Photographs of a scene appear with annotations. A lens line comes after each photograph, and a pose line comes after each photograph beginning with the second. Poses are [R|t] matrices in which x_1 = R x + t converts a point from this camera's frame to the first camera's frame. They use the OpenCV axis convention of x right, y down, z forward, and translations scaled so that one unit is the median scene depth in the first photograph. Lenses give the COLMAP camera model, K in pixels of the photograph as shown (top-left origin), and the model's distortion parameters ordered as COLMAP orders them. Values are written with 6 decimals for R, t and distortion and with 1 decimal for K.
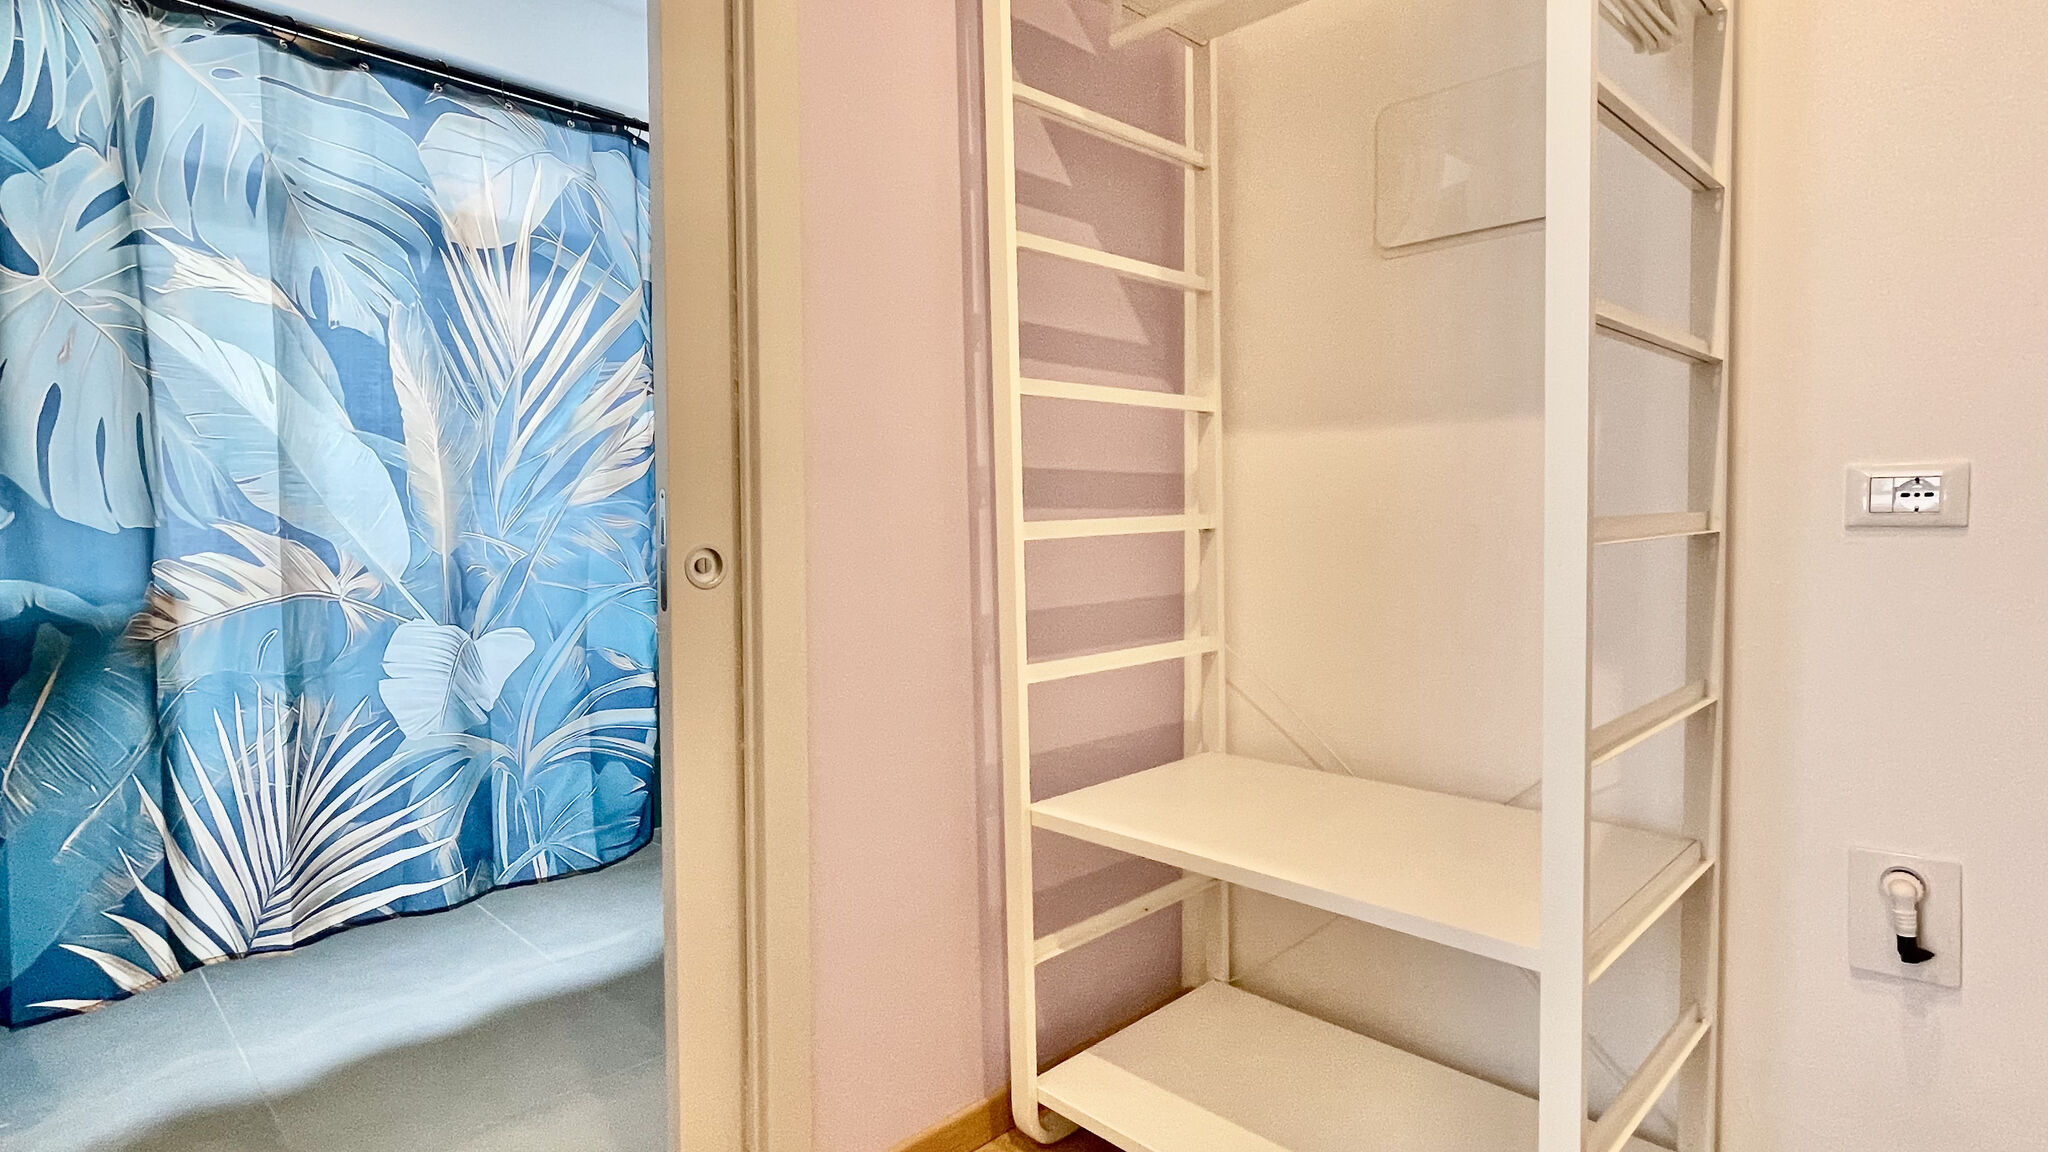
lens RADIAL K [[1035.0, 0, 1024.0], [0, 1035.0, 576.0], [0, 0, 1]] dist [-0.004158, 0.000527]
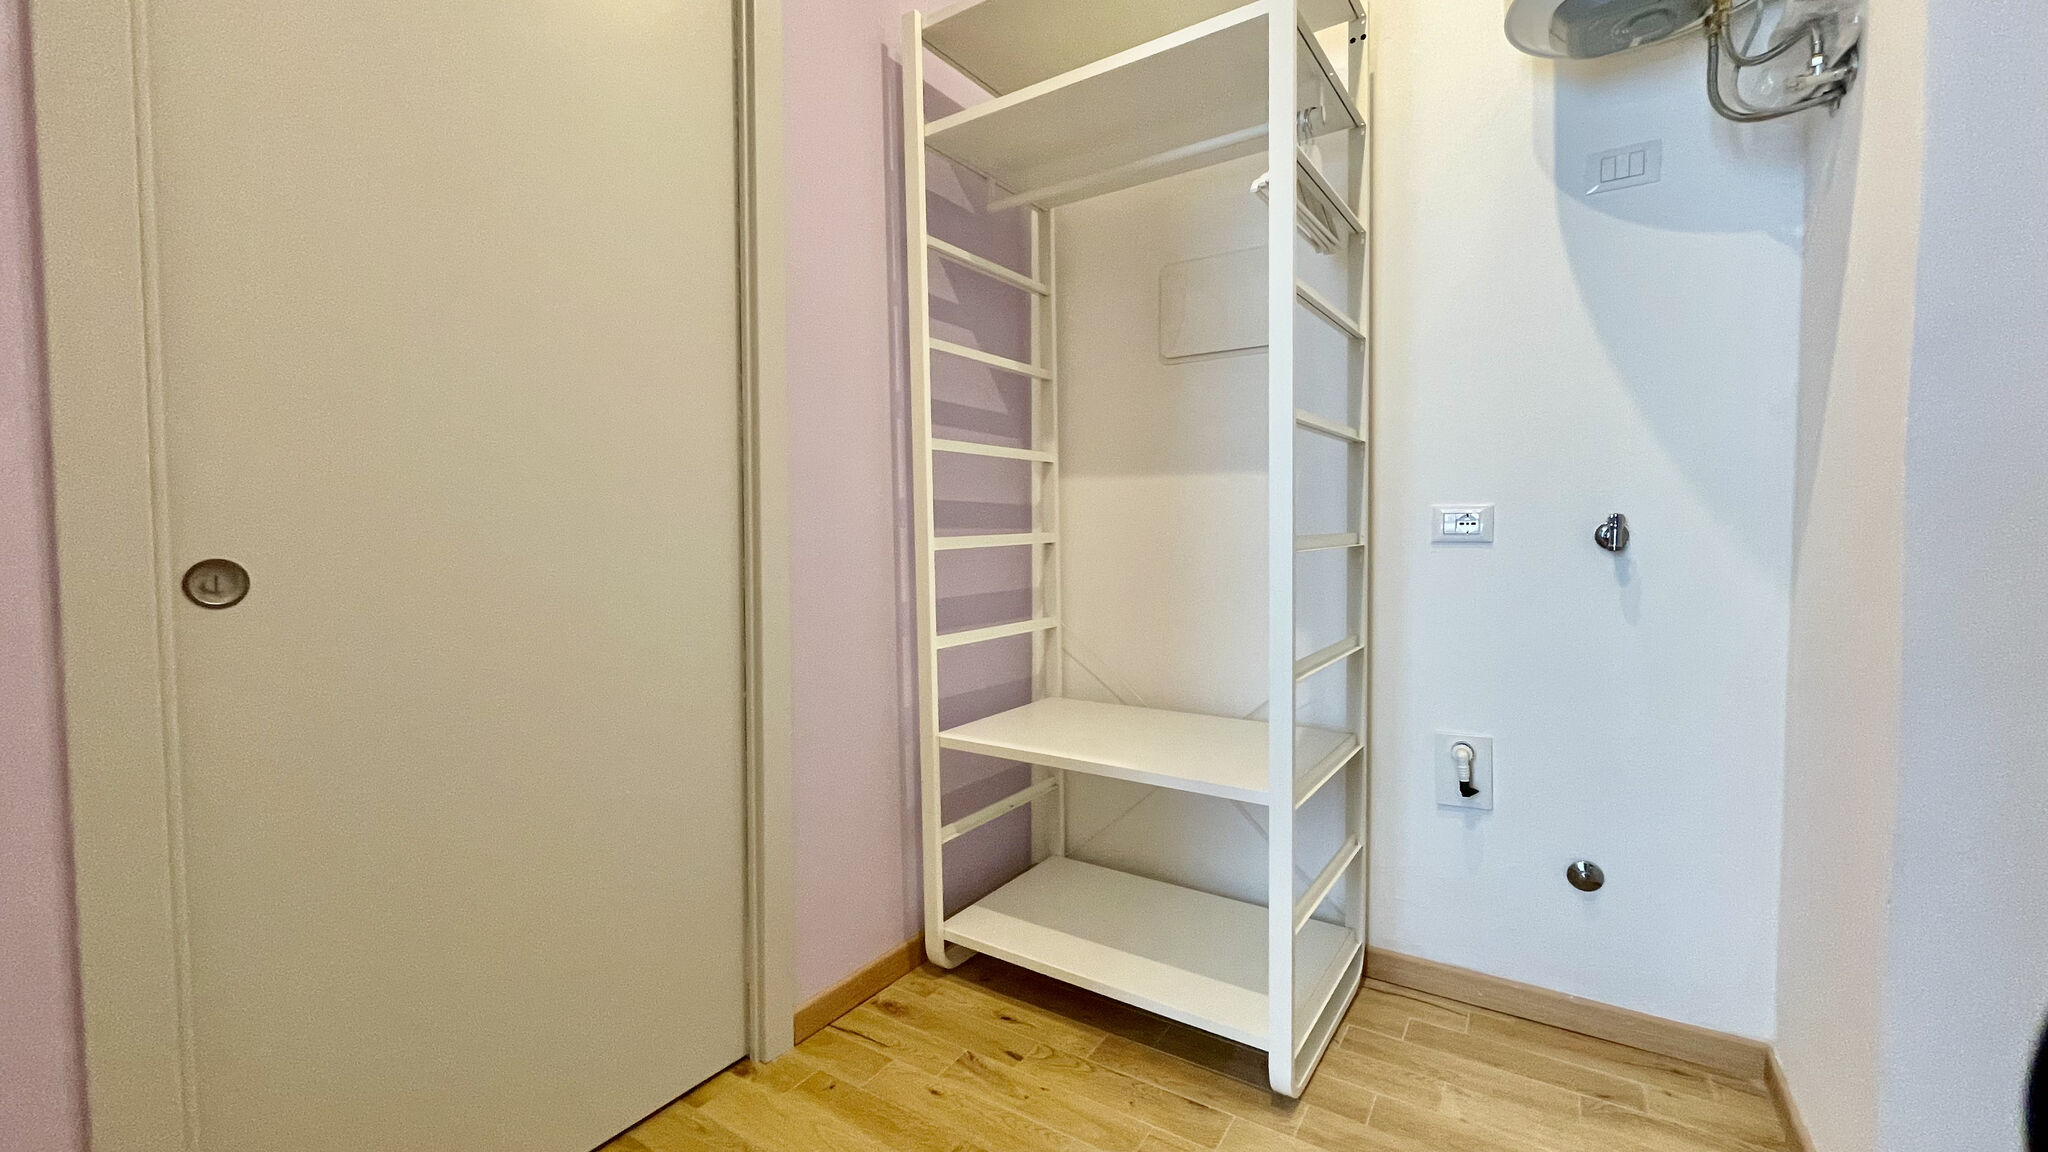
lens RADIAL K [[843.3, 0, 1026.7], [0, 843.3, 577.5], [0, 0, 1]] dist [-0.002277, 0.000037]
pose [[0.979290, -0.004933, 0.202402, -0.109827], [0.006219, 0.999964, -0.005723, 0.011273], [-0.202366, 0.006863, 0.979286, -0.179433]]
